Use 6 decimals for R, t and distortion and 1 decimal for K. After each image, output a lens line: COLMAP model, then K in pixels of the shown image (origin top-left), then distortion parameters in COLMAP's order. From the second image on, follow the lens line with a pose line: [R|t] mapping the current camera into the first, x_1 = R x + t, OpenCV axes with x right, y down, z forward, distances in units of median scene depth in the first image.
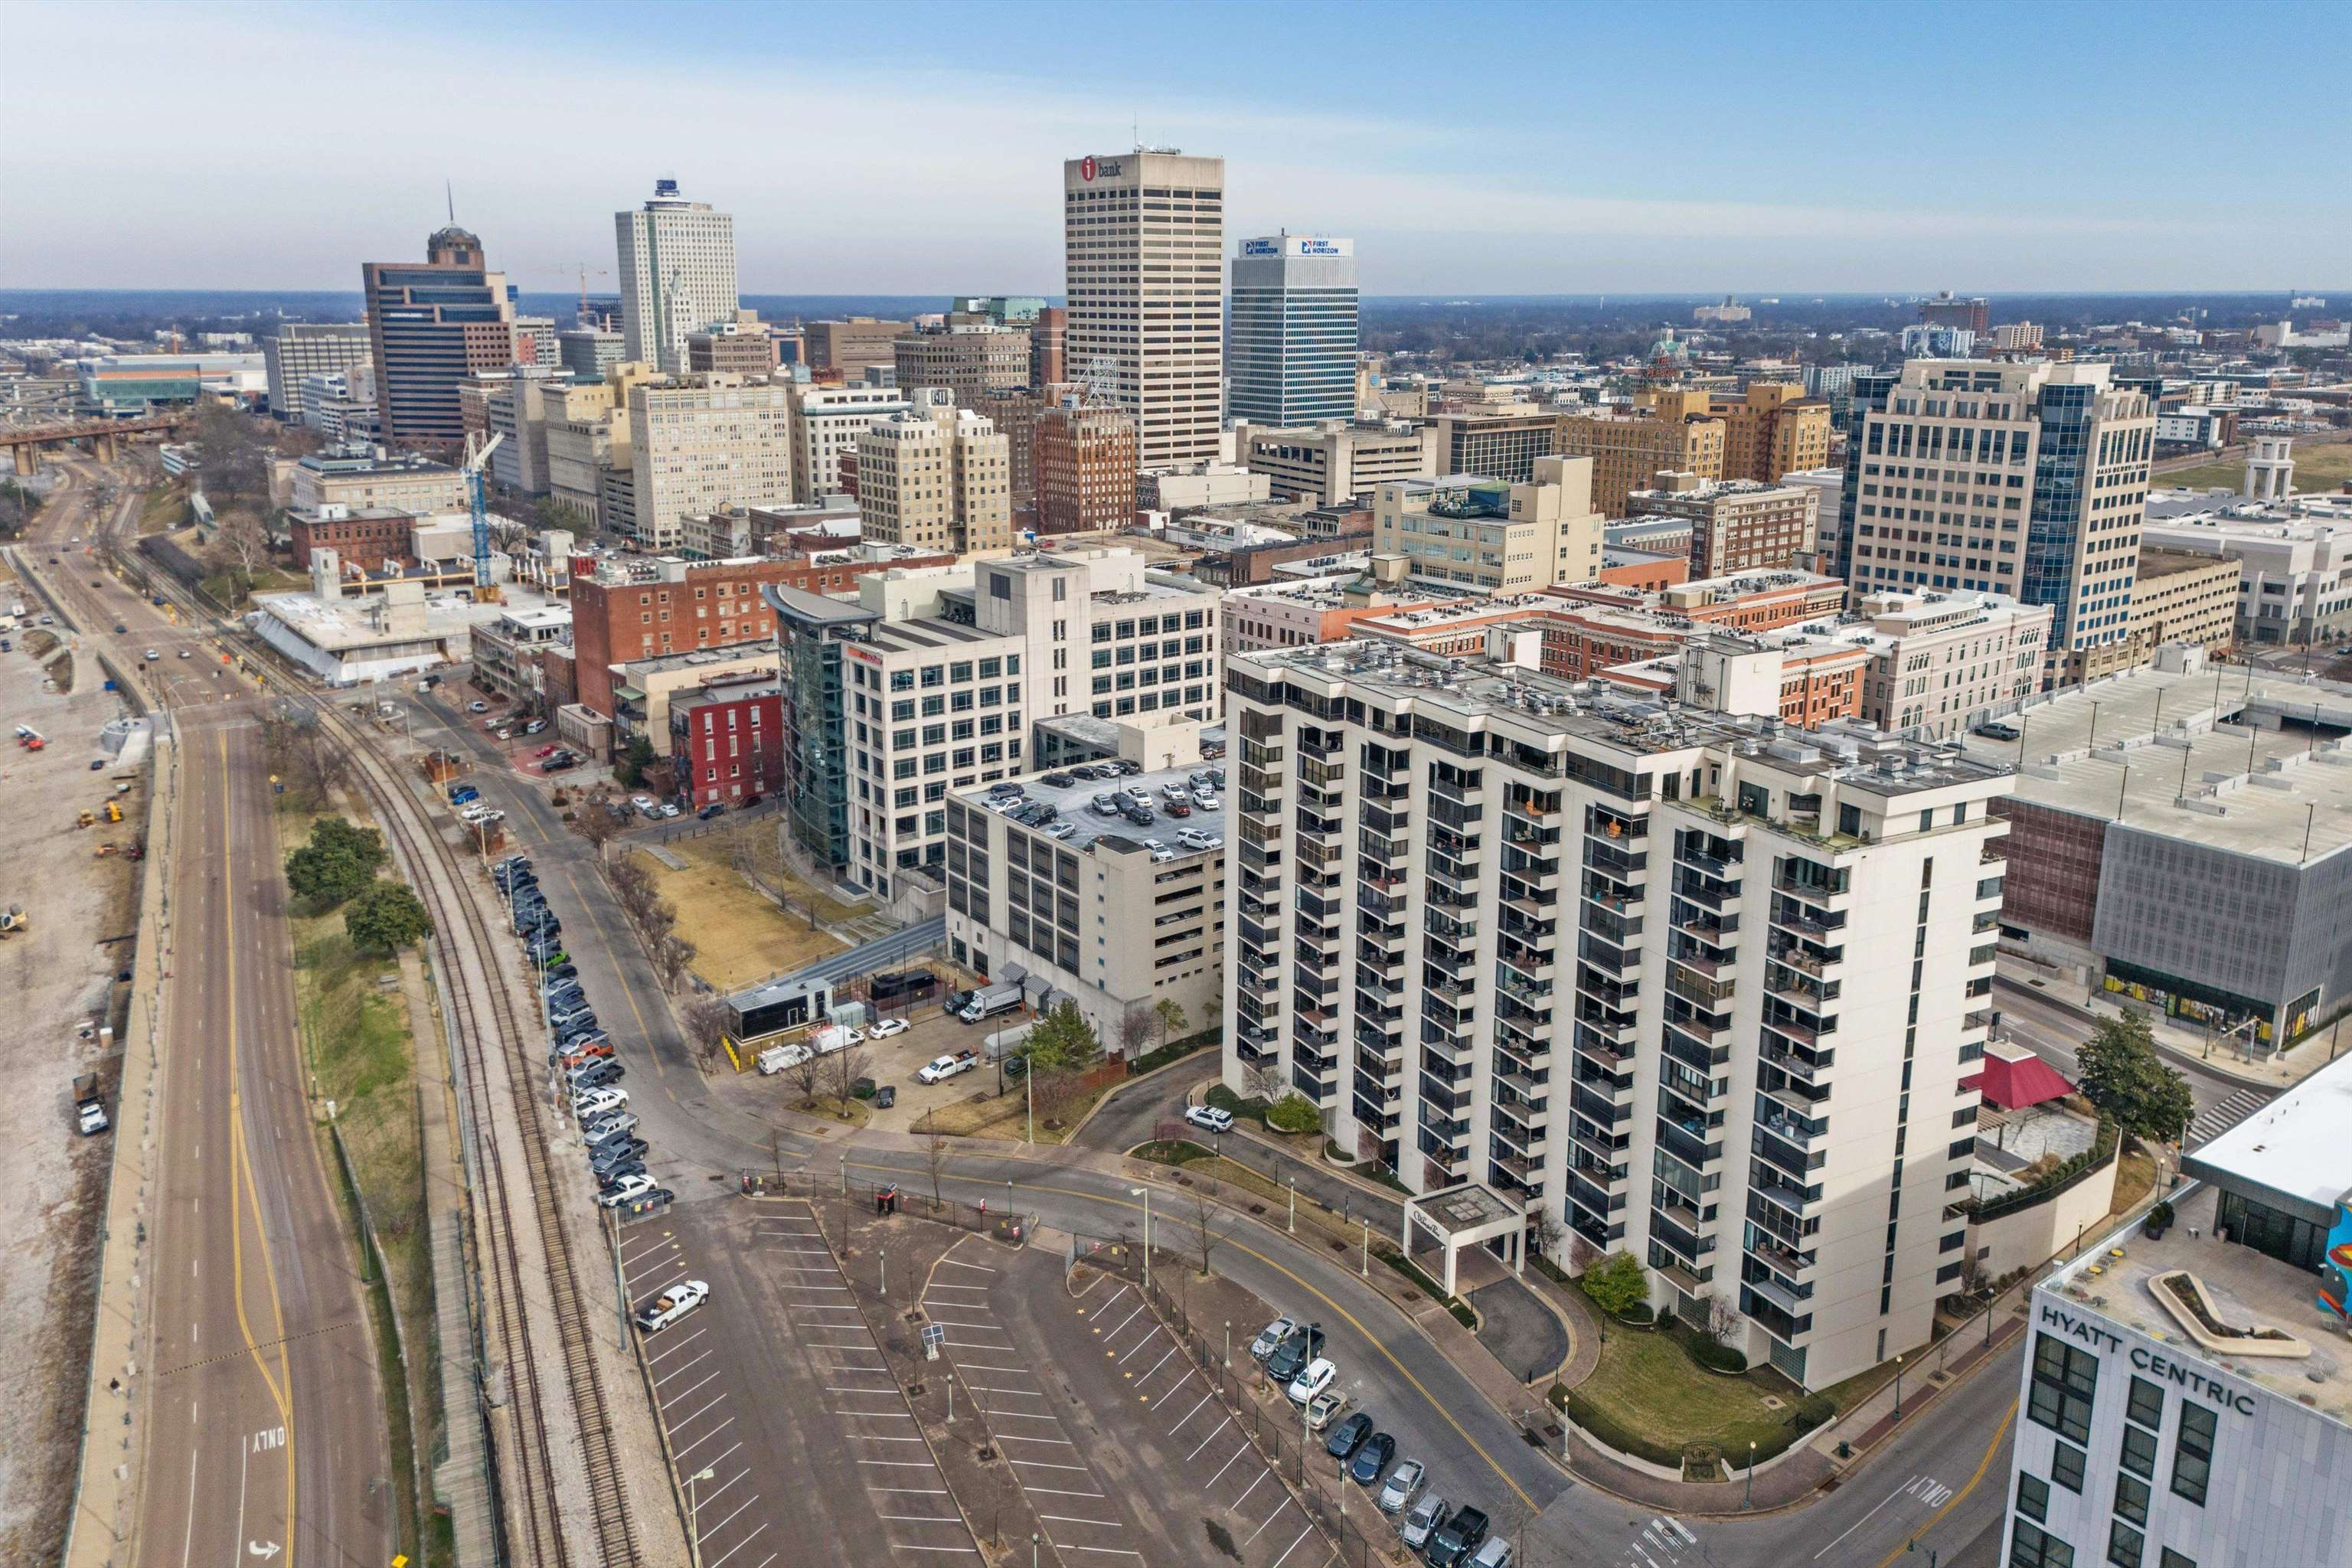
lens RADIAL K [[1755.9, 0, 1184.2], [0, 1755.9, 721.5], [0, 0, 1]] dist [0.076121, -0.036259]
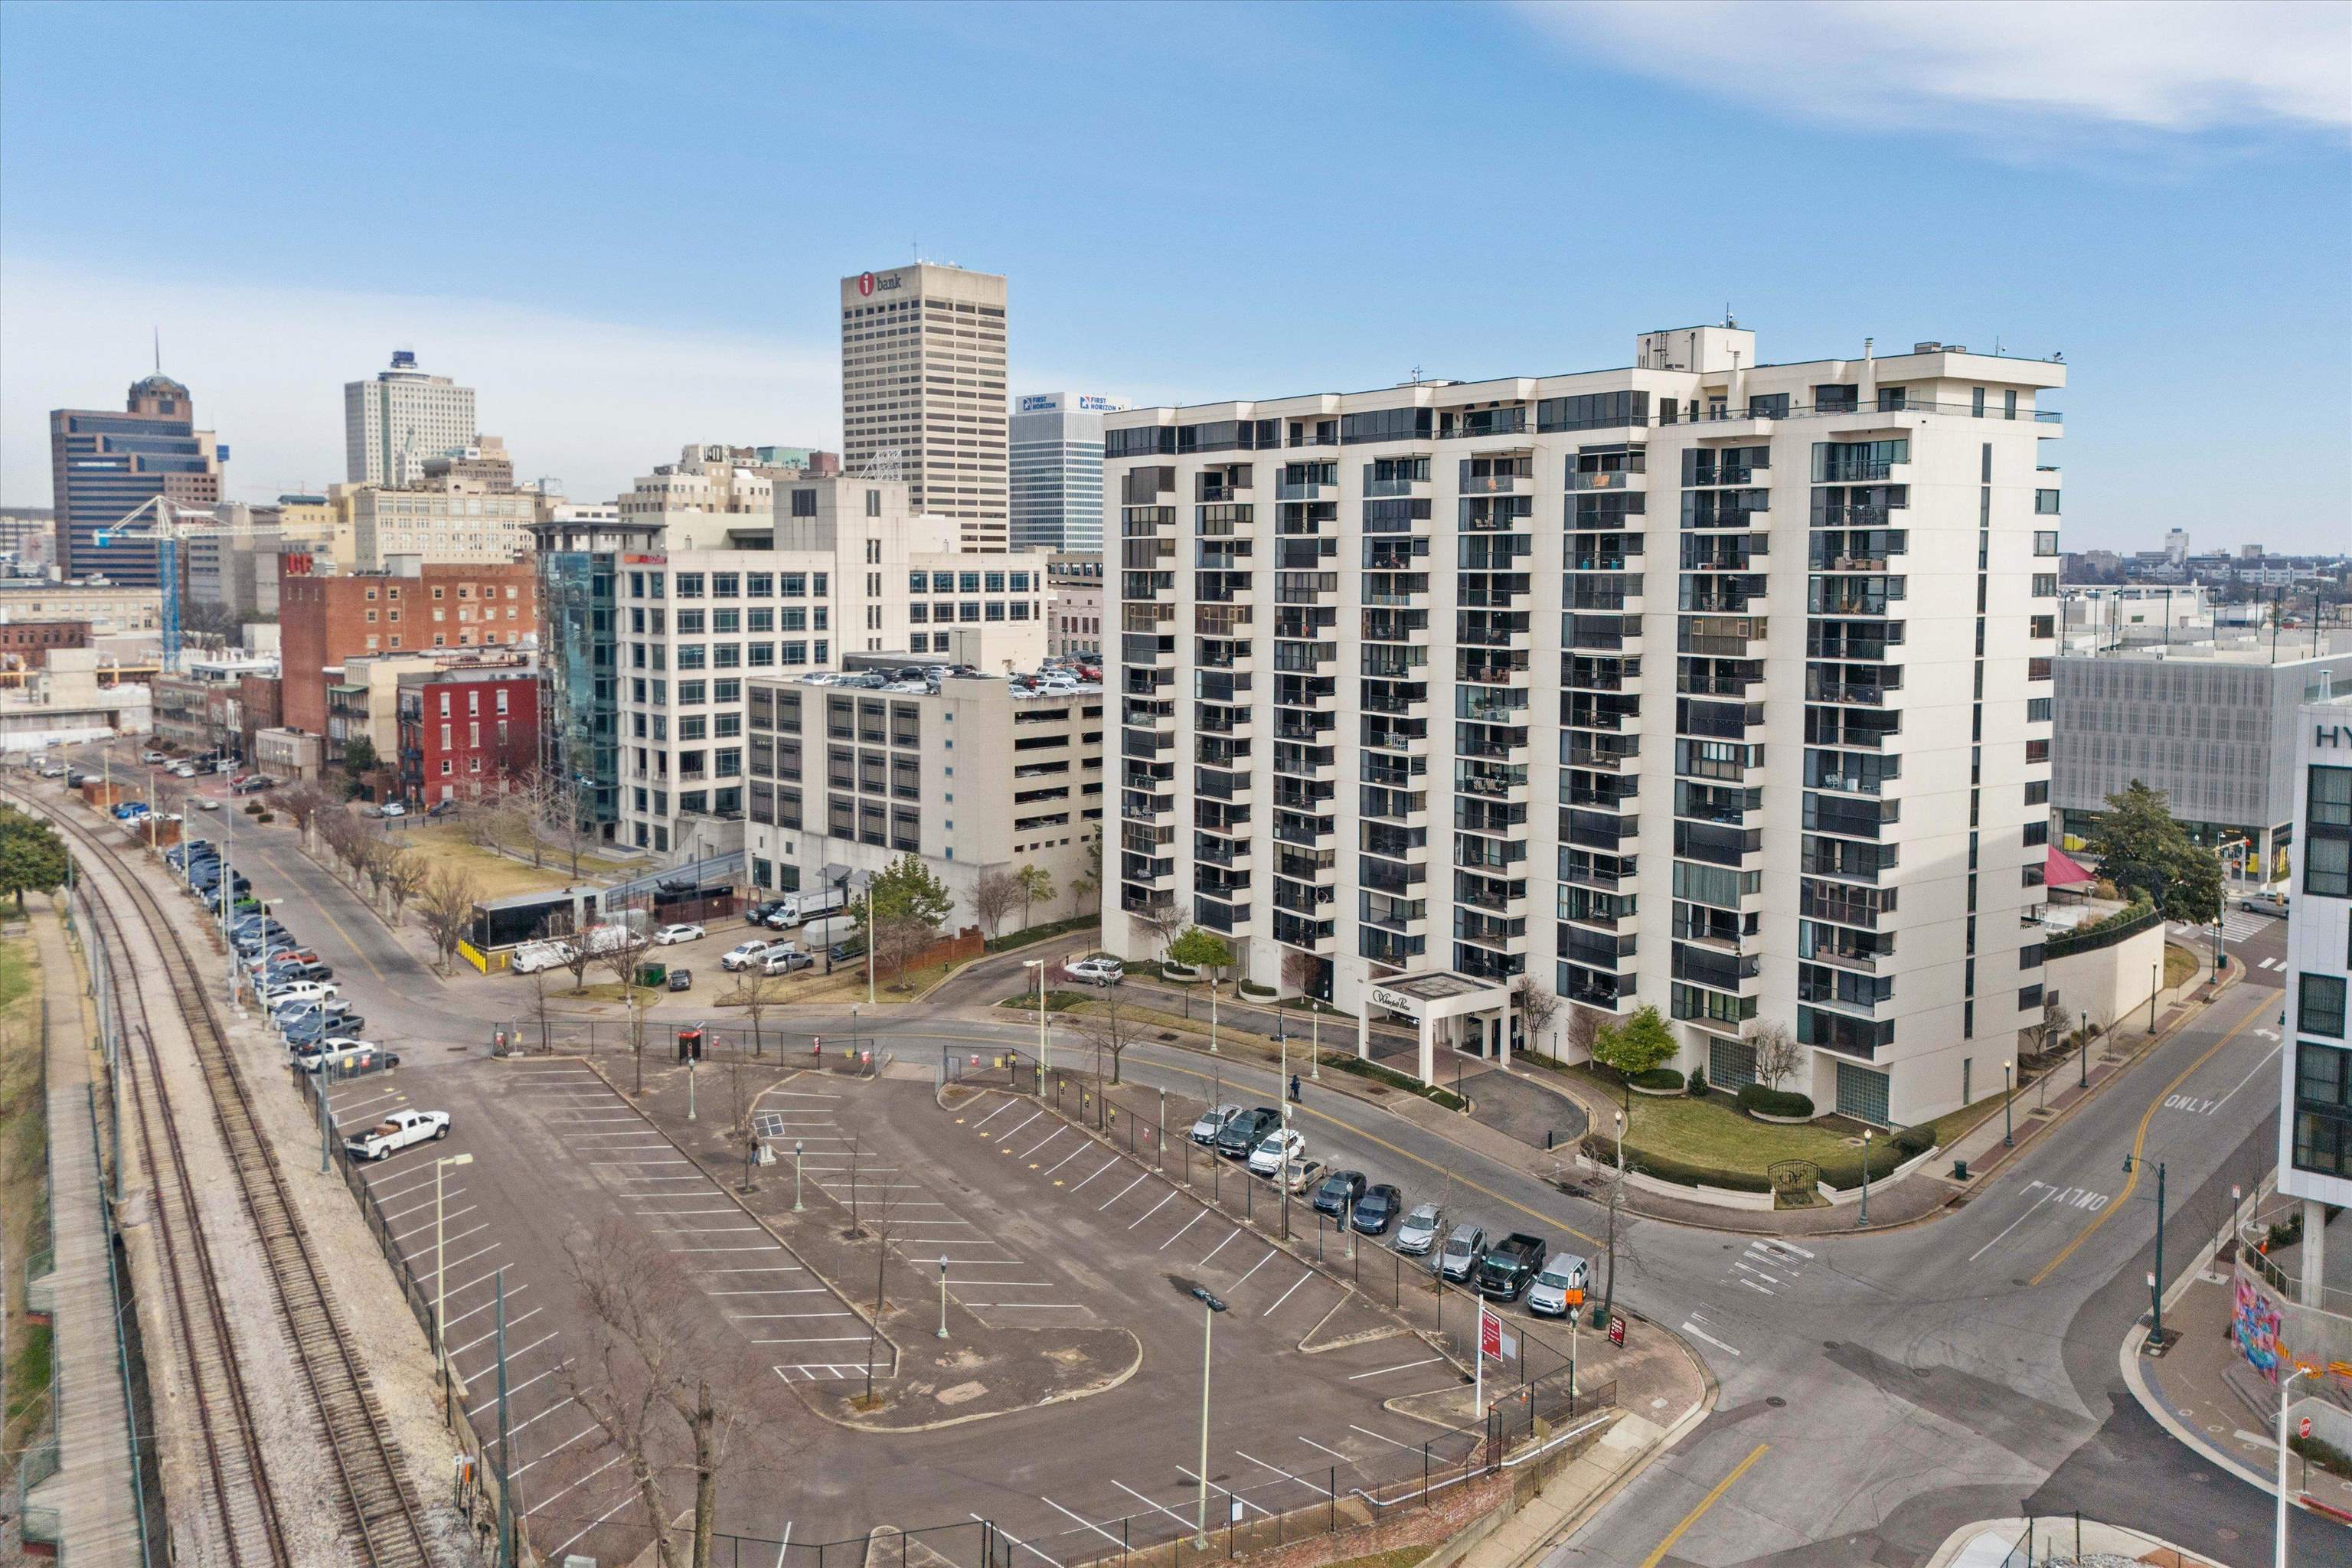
lens RADIAL K [[1776.1, 0, 1161.6], [0, 1776.1, 706.6], [0, 0, 1]] dist [0.091321, -0.074791]
pose [[0.991965, -0.011770, 0.125963, -0.054759], [0.032832, 0.985499, -0.166474, 0.234233], [-0.122177, 0.169272, 0.977967, 0.166983]]
